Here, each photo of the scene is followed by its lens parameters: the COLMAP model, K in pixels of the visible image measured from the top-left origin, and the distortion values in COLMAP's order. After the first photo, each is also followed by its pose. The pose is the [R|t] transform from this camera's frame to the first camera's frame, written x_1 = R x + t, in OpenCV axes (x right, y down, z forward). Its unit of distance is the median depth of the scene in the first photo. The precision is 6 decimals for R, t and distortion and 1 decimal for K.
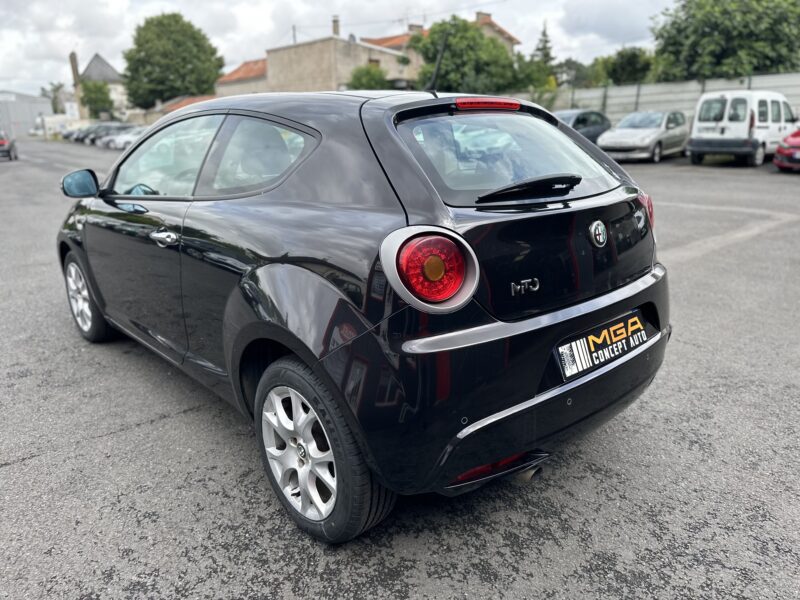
lens RADIAL K [[586.2, 0, 404.4], [0, 586.2, 303.2], [0, 0, 1]] dist [-0.002394, 0.001034]
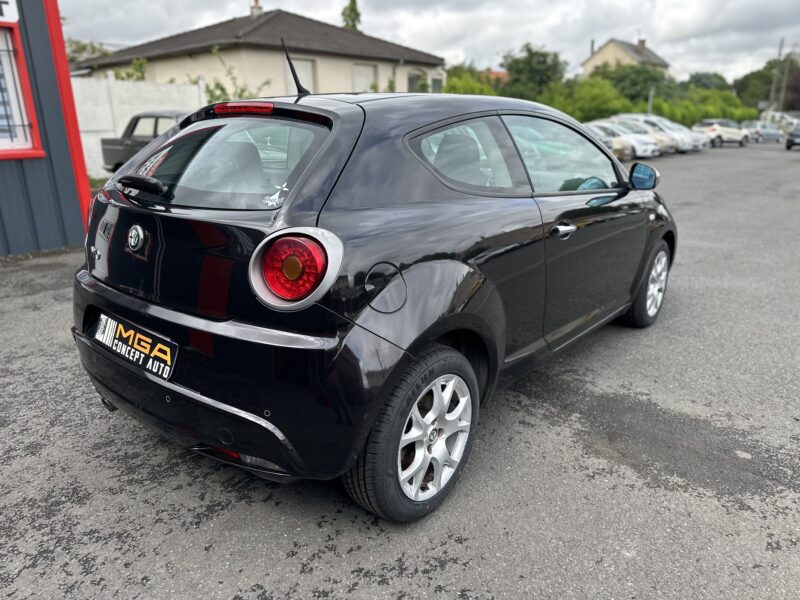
lens RADIAL K [[586.2, 0, 404.4], [0, 586.2, 303.2], [0, 0, 1]] dist [-0.002394, 0.001034]
pose [[0.125028, 0.305416, -0.943975, 1.350287], [-0.286977, 0.921904, 0.260265, -0.402467], [0.949743, 0.238359, 0.202911, 1.218464]]
